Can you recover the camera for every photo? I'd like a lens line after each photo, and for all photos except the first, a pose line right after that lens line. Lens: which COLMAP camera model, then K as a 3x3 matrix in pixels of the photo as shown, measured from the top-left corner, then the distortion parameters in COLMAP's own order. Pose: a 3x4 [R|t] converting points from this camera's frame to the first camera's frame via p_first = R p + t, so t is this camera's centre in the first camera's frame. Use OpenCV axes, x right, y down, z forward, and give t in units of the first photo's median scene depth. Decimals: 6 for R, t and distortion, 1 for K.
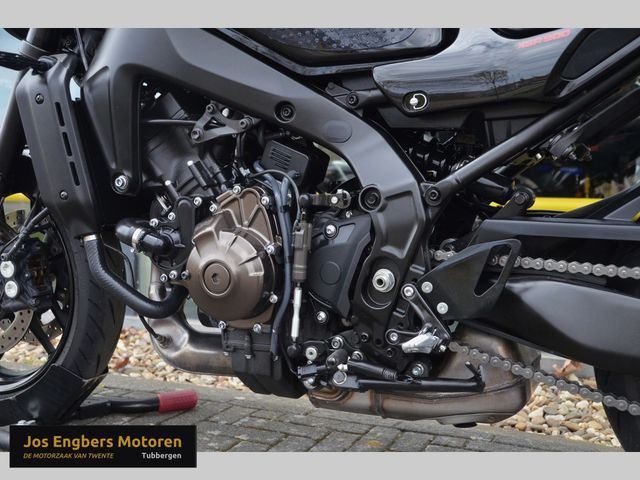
lens RADIAL K [[743.7, 0, 330.6], [0, 743.7, 244.4], [0, 0, 1]] dist [0.043933, 0.000000]
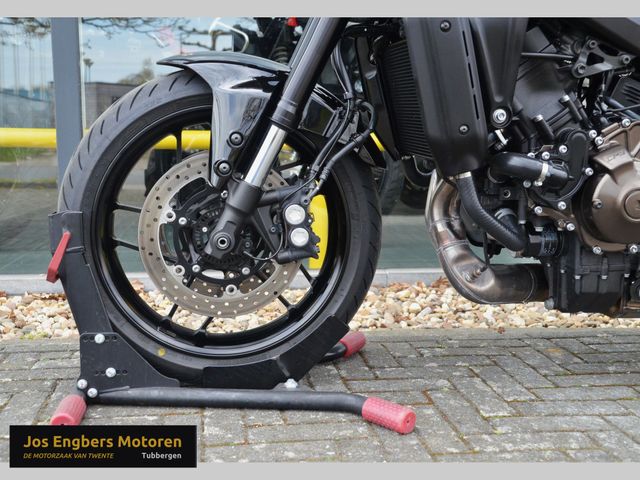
lens RADIAL K [[746.6, 0, 324.0], [0, 746.6, 242.1], [0, 0, 1]] dist [0.065231, 0.000000]
pose [[0.864577, -0.078522, 0.496328, -1.071474], [0.040957, 0.995441, 0.086139, -0.013643], [-0.500829, -0.054146, 0.863851, 0.268429]]
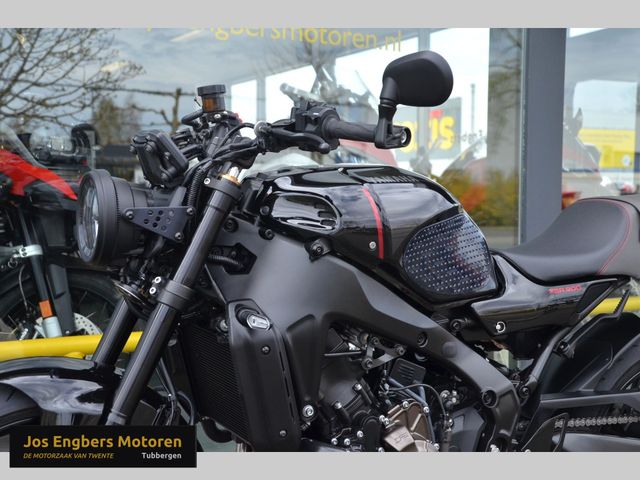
lens RADIAL K [[903.7, 0, 308.9], [0, 903.7, 250.1], [0, 0, 1]] dist [0.160635, 0.000000]
pose [[0.645686, -0.052941, 0.761766, -1.428315], [0.066414, 0.997707, 0.013045, -0.374221], [-0.760709, 0.042169, 0.647721, 0.102175]]
